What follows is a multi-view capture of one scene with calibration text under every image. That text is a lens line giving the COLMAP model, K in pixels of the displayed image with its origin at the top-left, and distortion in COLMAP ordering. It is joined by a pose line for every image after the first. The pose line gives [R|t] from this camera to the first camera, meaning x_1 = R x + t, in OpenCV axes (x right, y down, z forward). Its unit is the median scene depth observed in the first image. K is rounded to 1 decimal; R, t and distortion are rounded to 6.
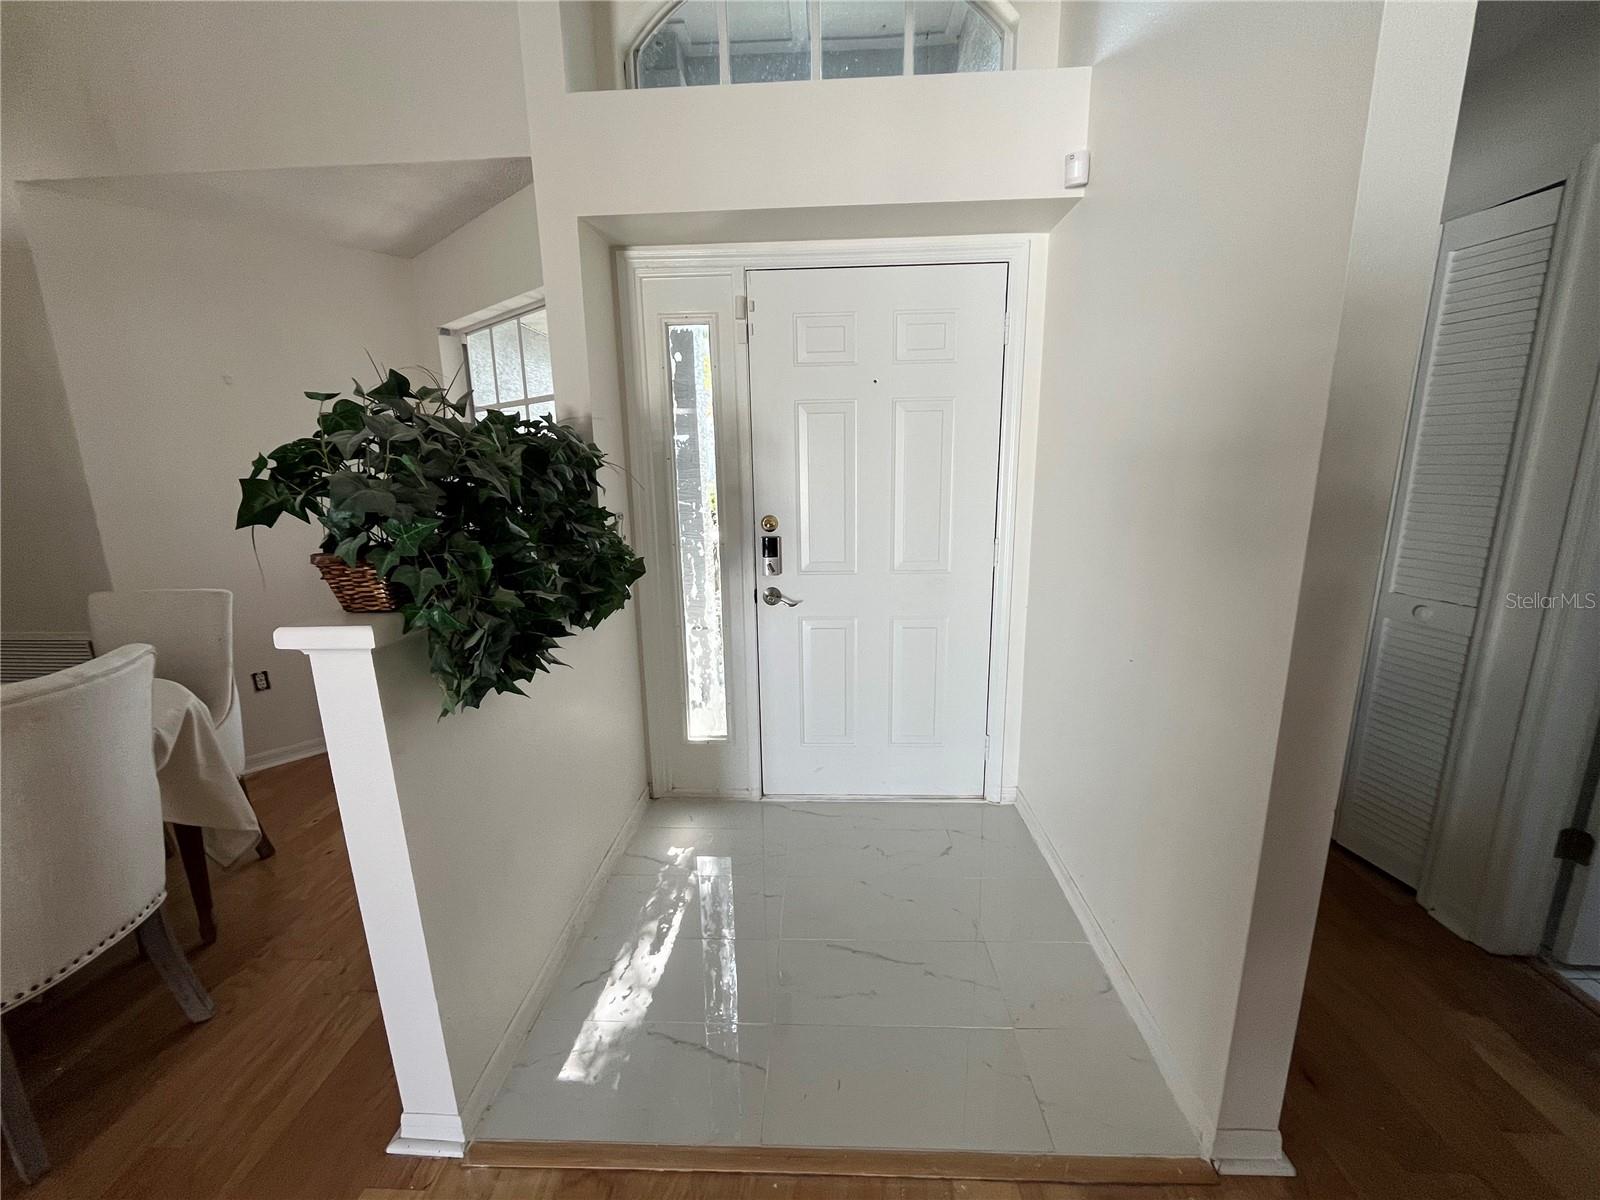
lens RADIAL K [[645.1, 0, 800.0], [0, 645.1, 600.0], [0, 0, 1]] dist [-0.012607, -0.000314]
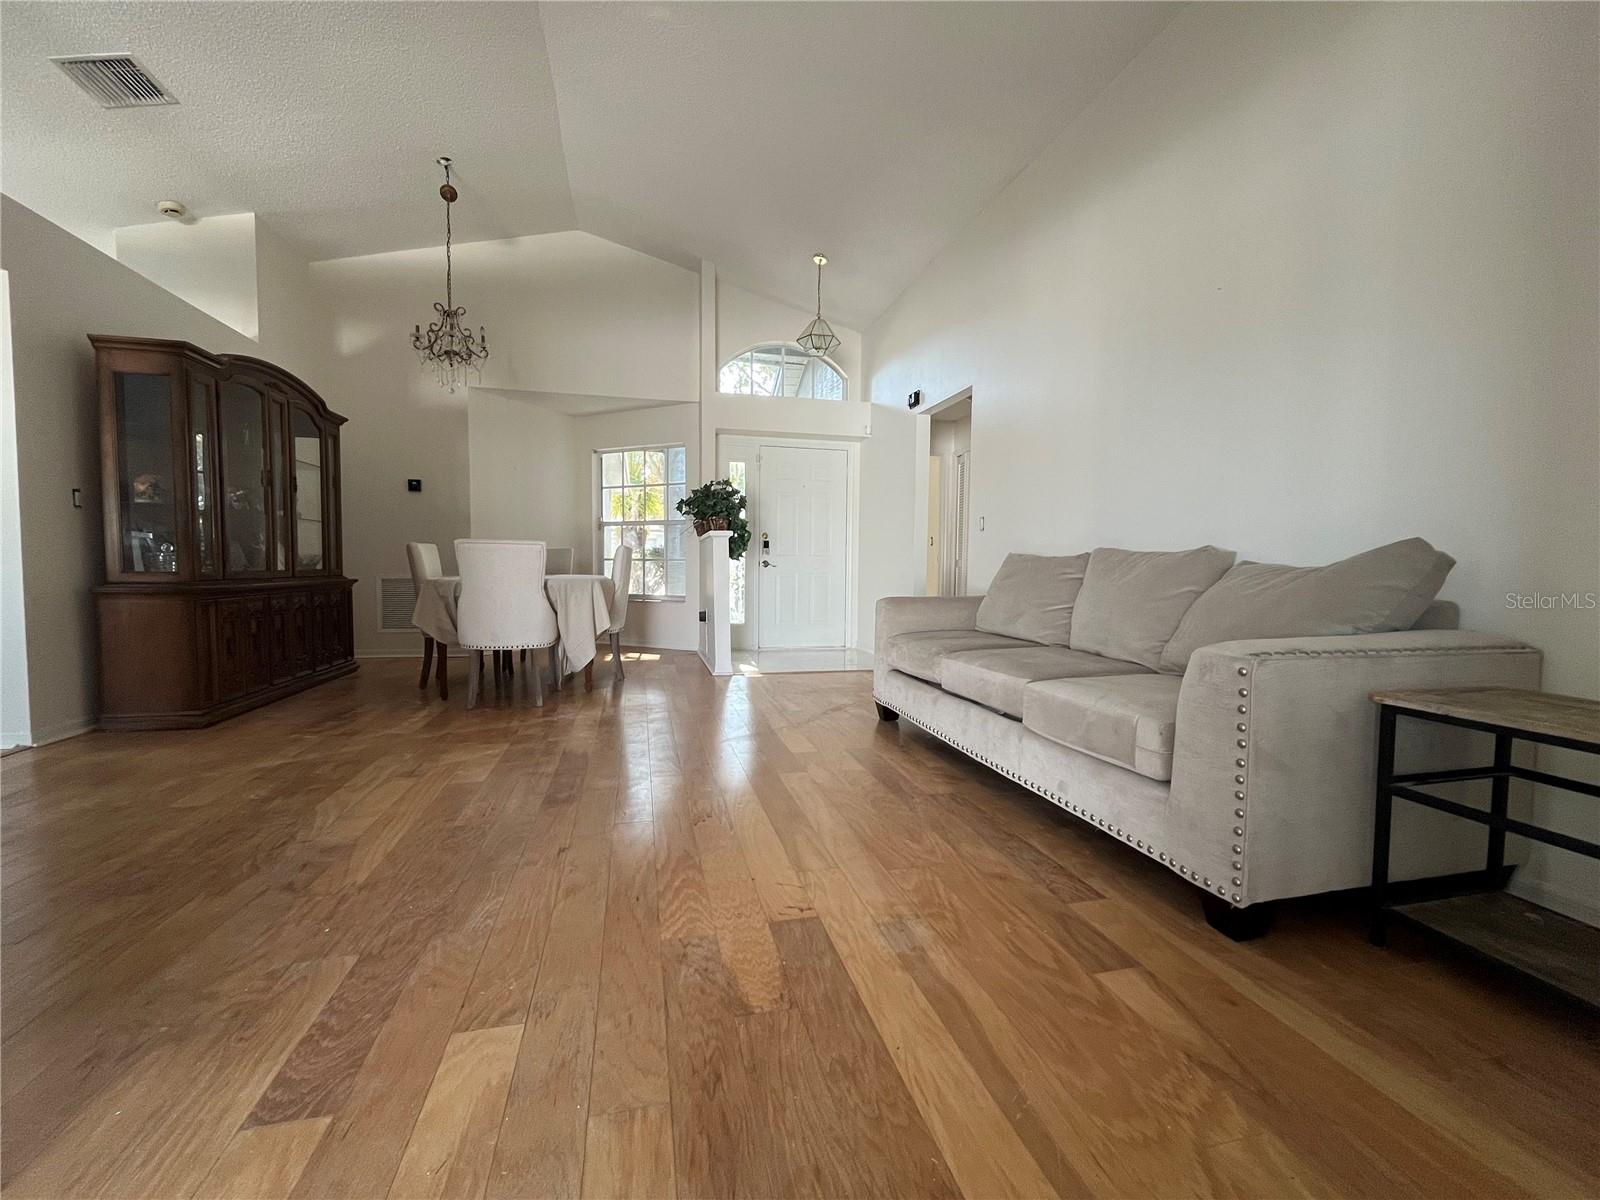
lens RADIAL K [[645.1, 0, 800.0], [0, 645.1, 600.0], [0, 0, 1]] dist [-0.012607, -0.000314]
pose [[0.963129, 0.008299, 0.268911, -0.617881], [0.032171, 0.988800, -0.145740, 0.531179], [-0.267109, 0.149018, 0.952075, -1.515470]]
